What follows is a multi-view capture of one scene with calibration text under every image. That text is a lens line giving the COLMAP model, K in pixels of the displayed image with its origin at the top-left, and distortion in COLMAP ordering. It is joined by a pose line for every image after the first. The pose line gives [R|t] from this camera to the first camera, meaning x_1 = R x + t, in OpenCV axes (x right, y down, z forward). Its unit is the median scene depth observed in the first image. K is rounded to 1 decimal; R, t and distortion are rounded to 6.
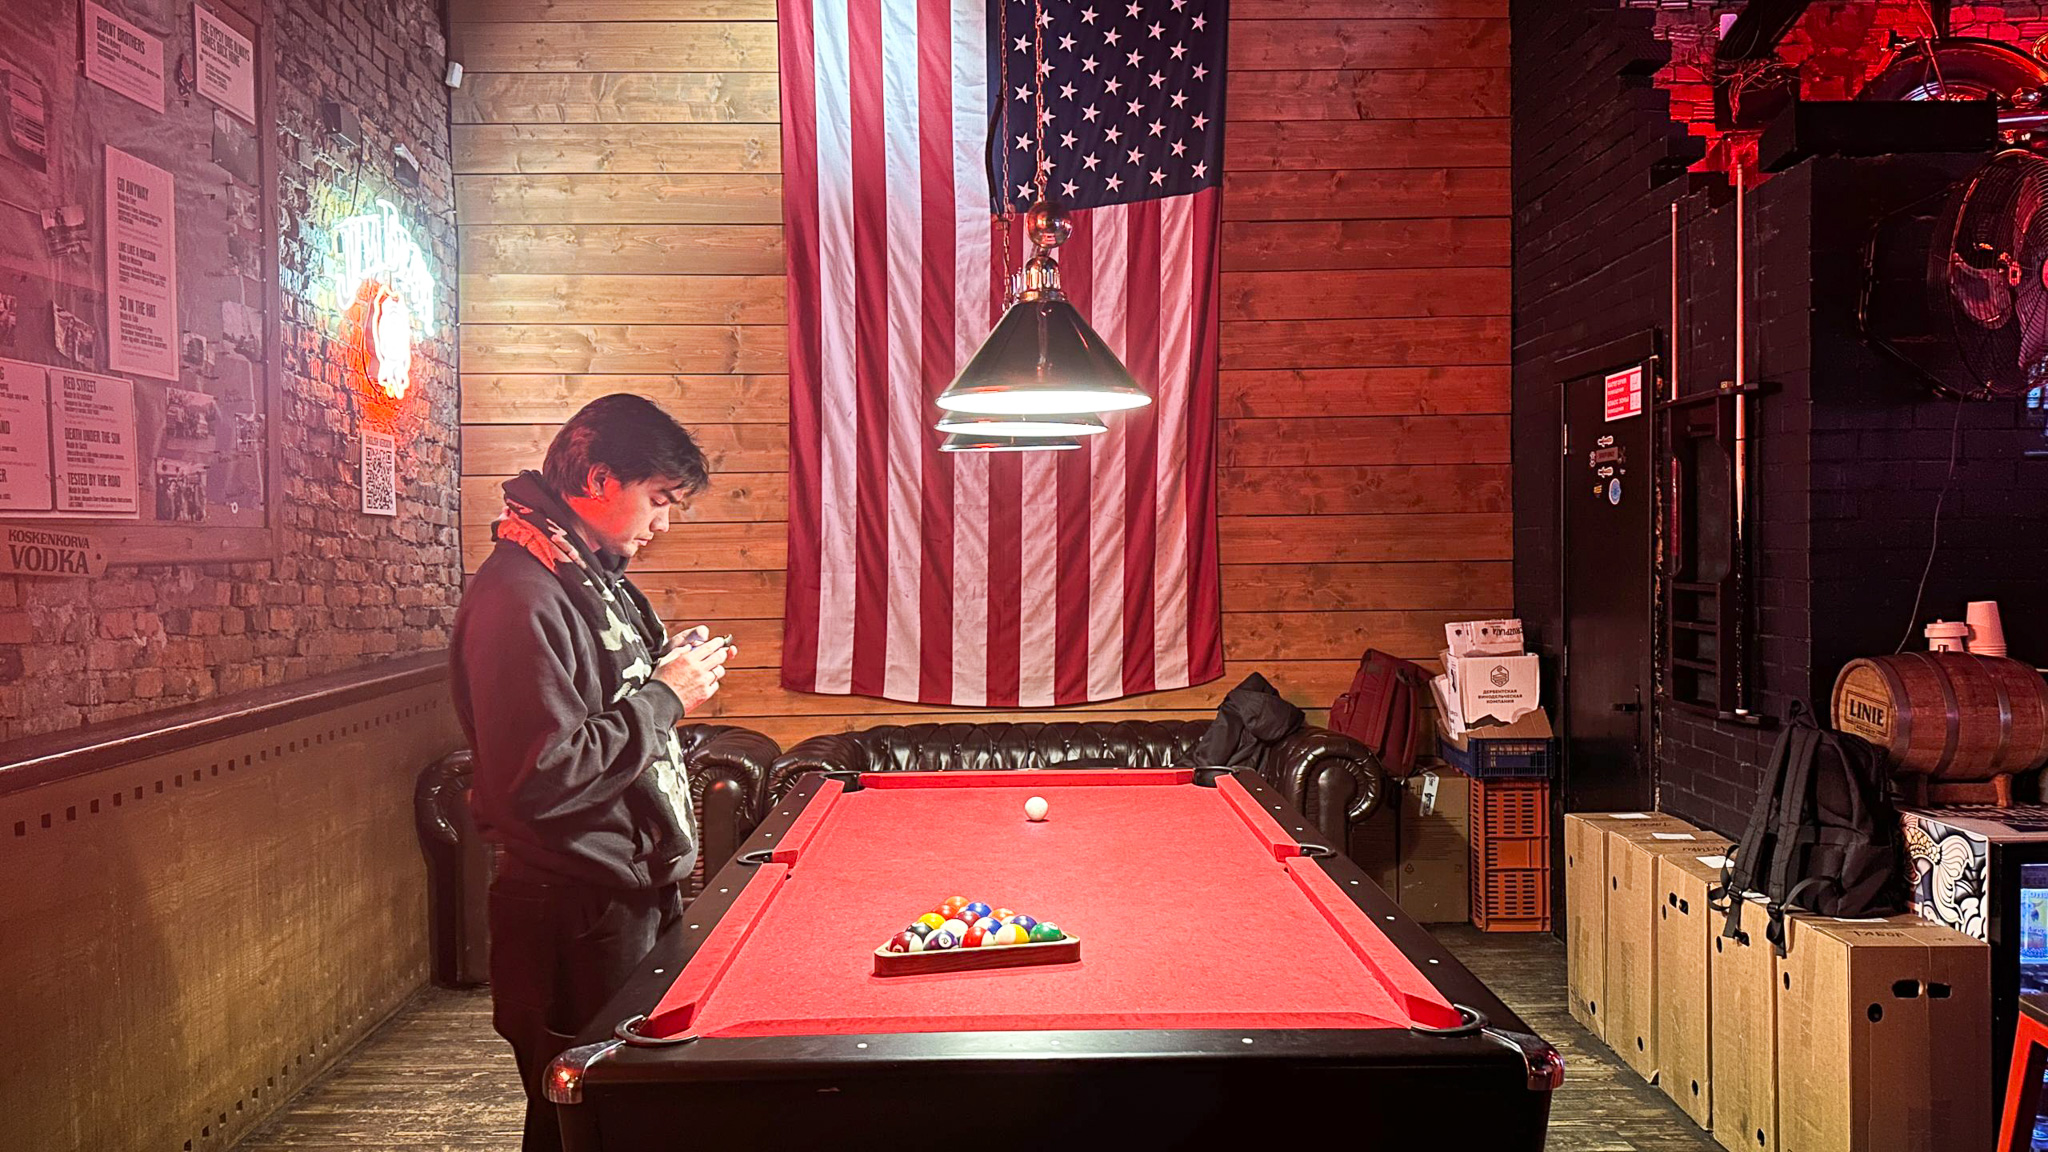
lens RADIAL K [[1413.2, 0, 1024.8], [0, 1413.2, 572.3], [0, 0, 1]] dist [0.000317, -0.000378]
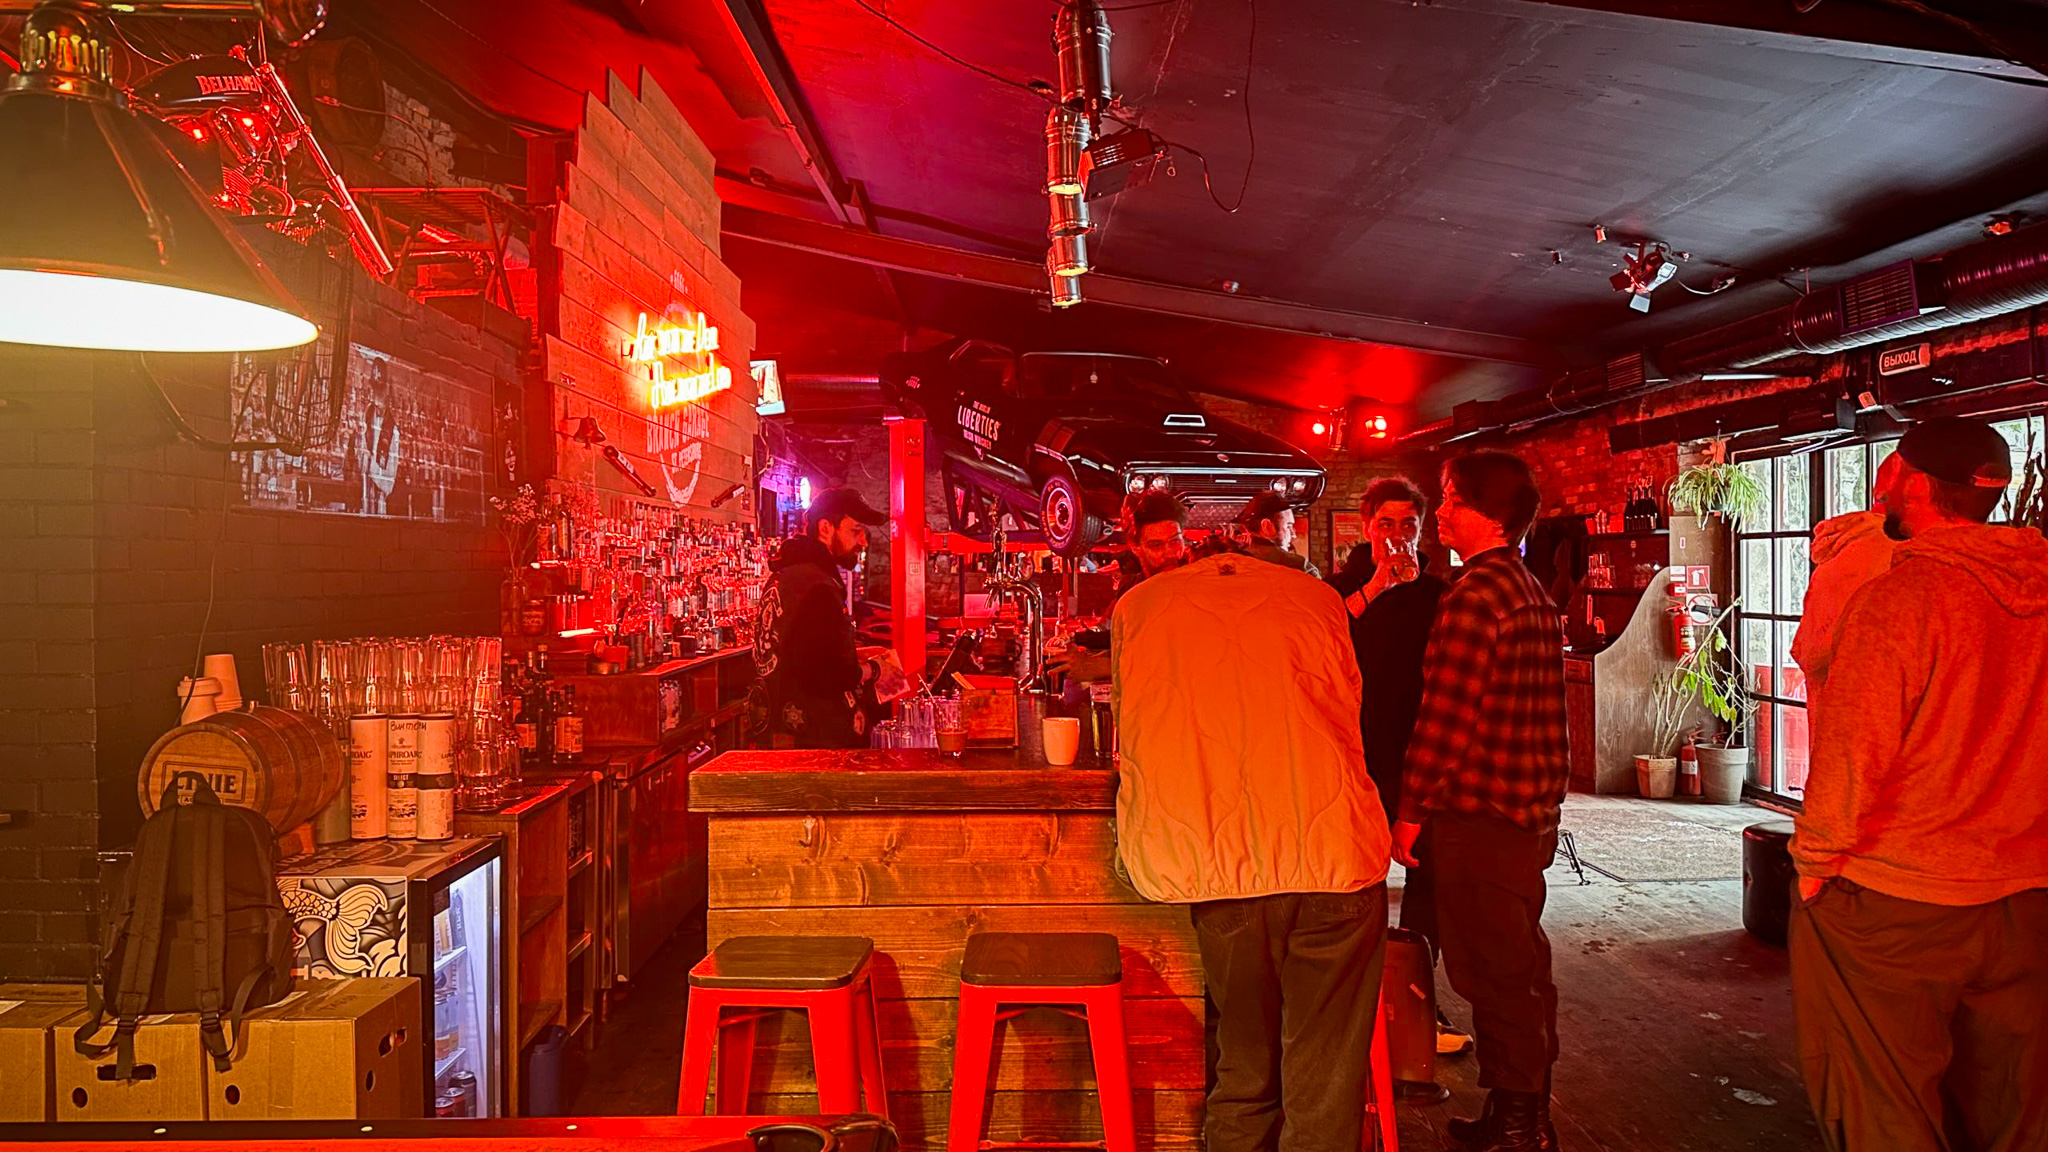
lens RADIAL K [[1413.2, 0, 1026.1], [0, 1413.2, 575.5], [0, 0, 1]] dist [0.000317, -0.000378]
pose [[0.007772, 0.005212, 0.999956, -0.343400], [0.024061, 0.999696, -0.005397, -0.017939], [-0.999680, 0.024102, 0.007645, 0.498244]]
